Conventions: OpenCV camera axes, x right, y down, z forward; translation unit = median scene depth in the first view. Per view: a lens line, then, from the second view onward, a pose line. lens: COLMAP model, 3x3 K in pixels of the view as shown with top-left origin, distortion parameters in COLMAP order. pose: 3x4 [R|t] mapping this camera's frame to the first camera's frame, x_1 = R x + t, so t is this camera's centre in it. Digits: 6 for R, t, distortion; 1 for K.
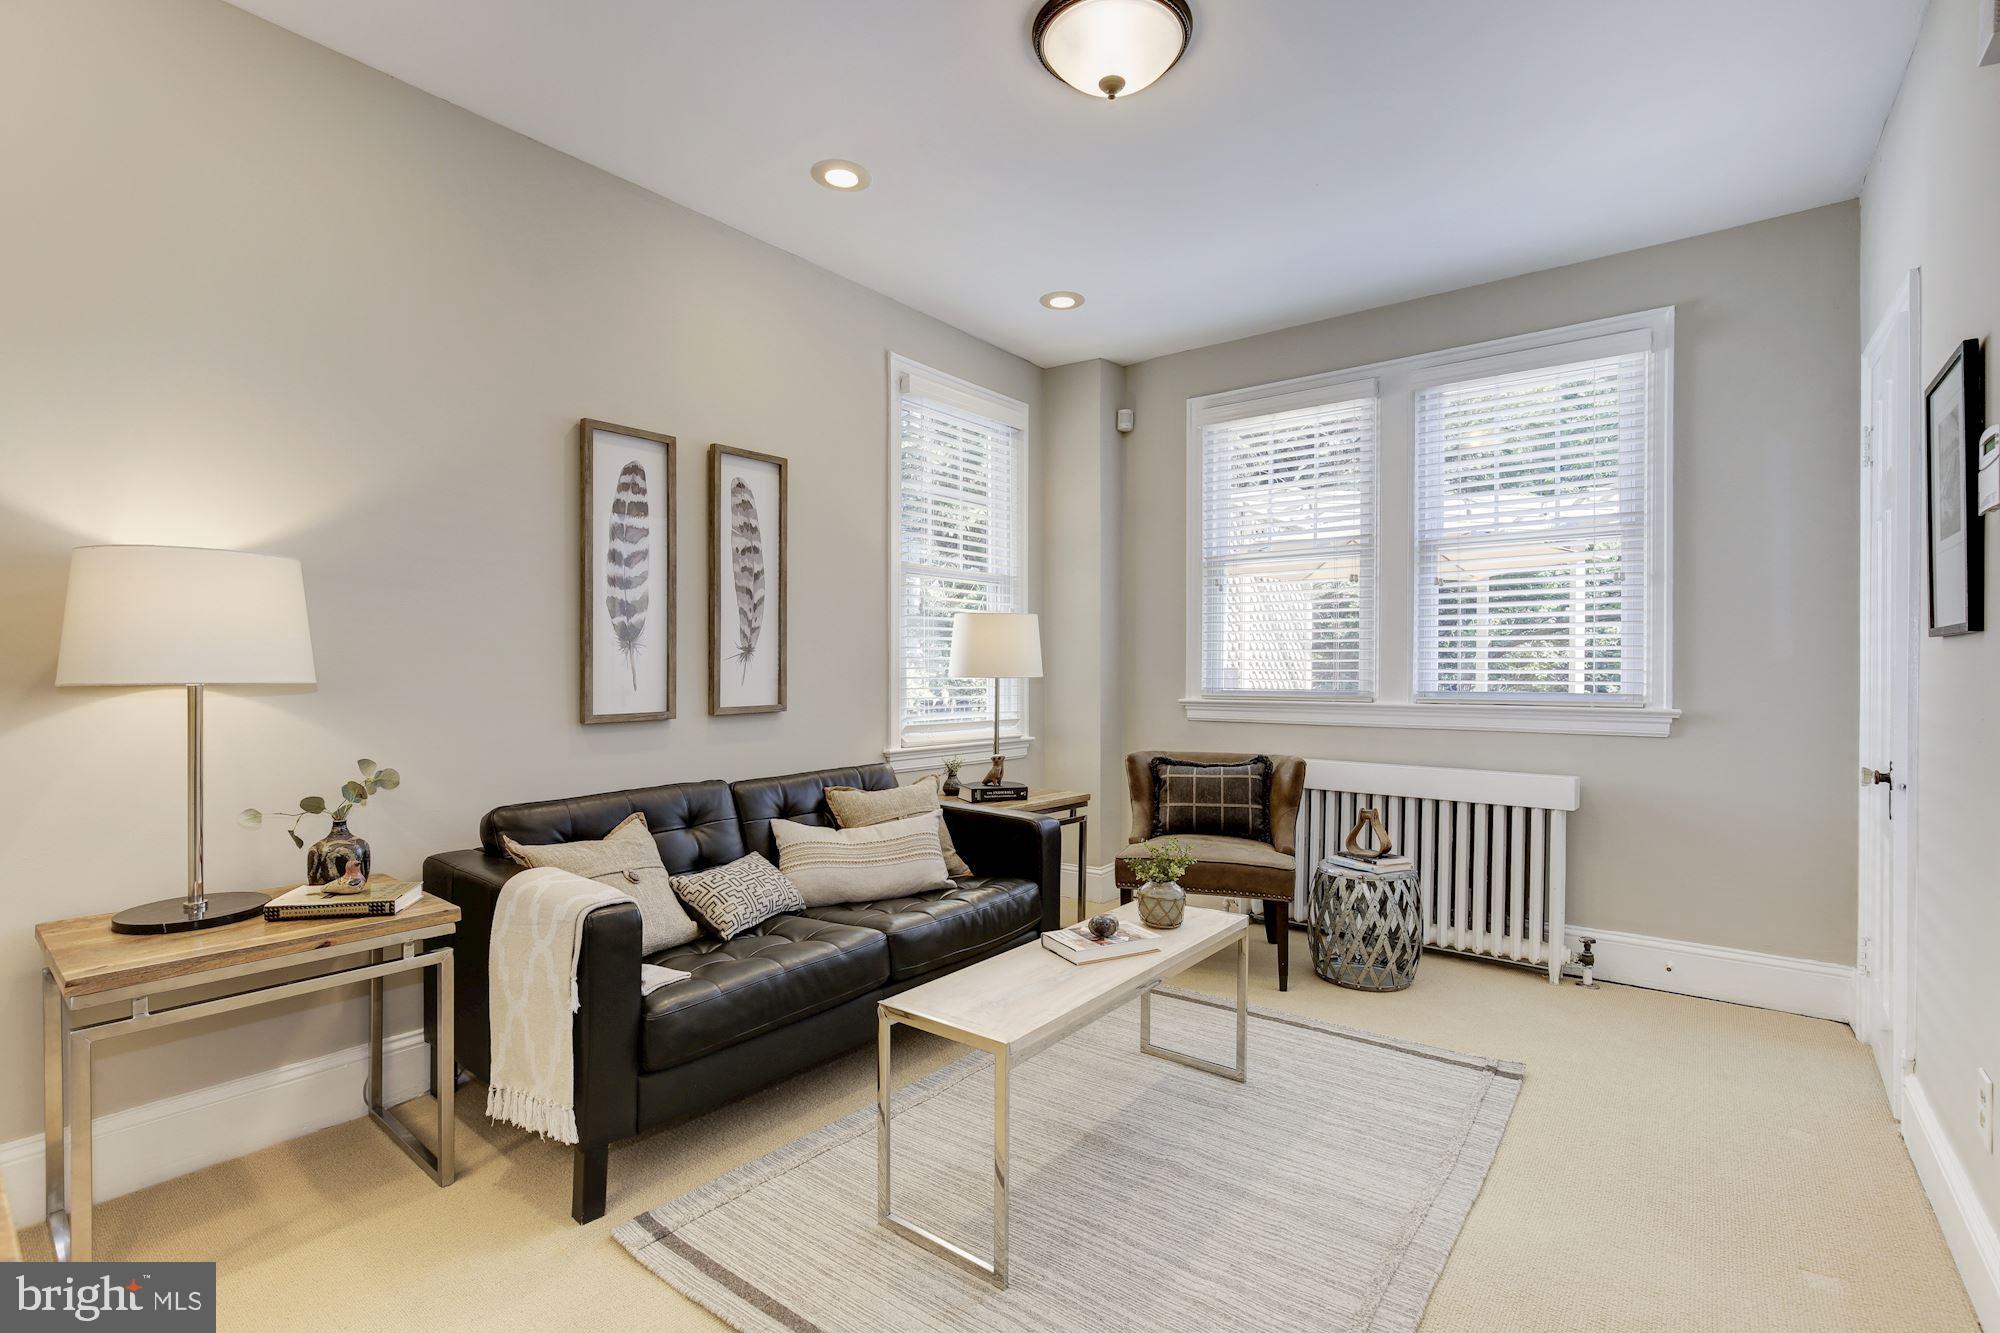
lens RADIAL K [[911.1, 0, 1006.7], [0, 911.1, 656.0], [0, 0, 1]] dist [-0.016285, 0.004472]
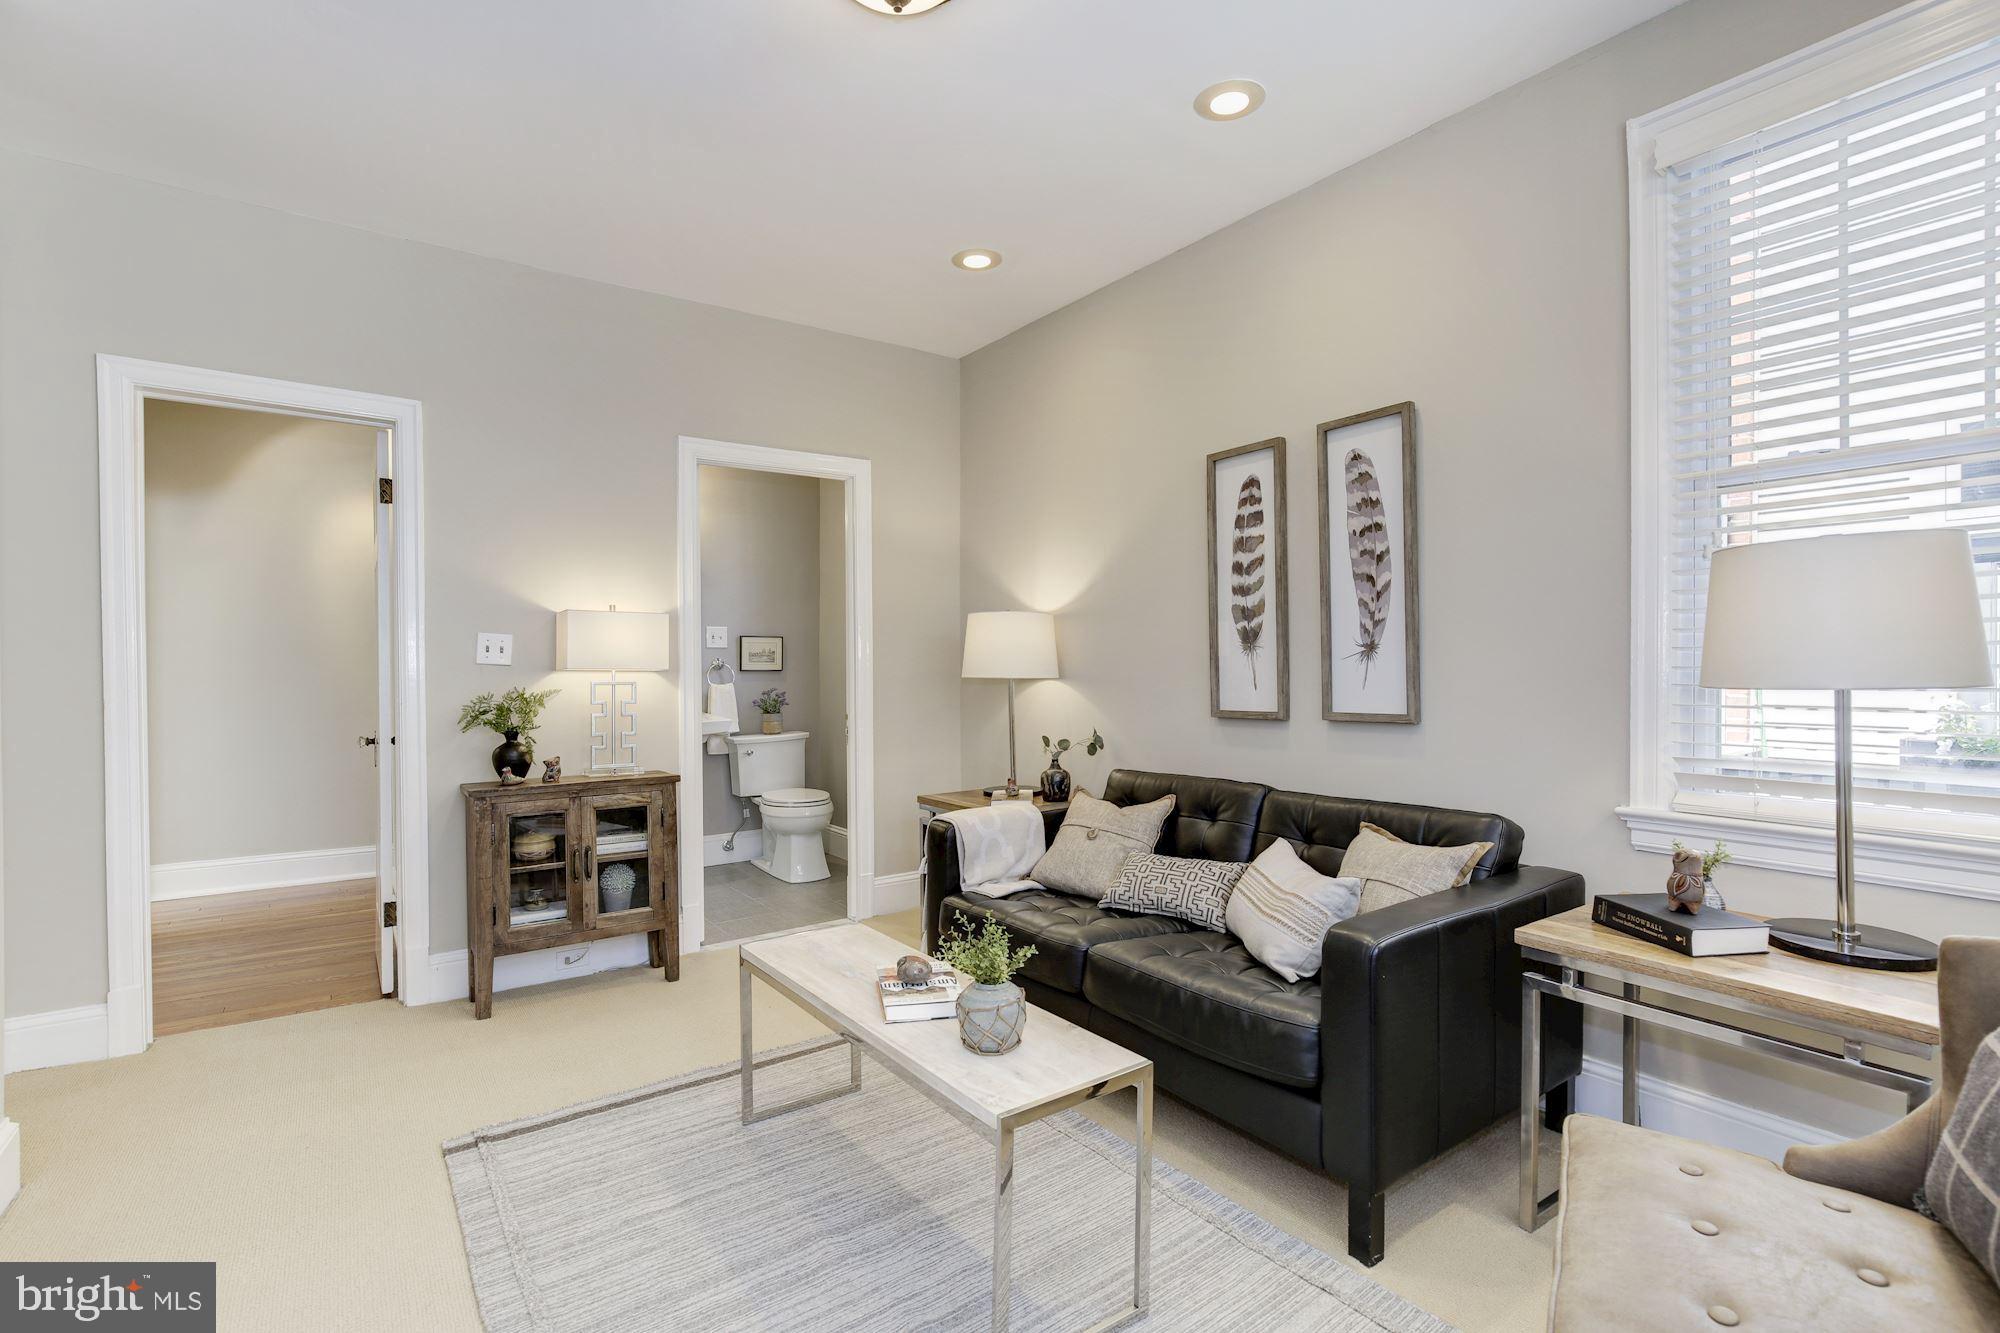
lens RADIAL K [[911.1, 0, 1006.6], [0, 911.1, 681.7], [0, 0, 1]] dist [-0.016285, 0.004472]
pose [[-0.267432, -0.011198, -0.963512, 0.630660], [-0.008359, 0.999922, -0.009301, 0.036683], [0.963540, 0.005567, -0.267505, 0.921087]]
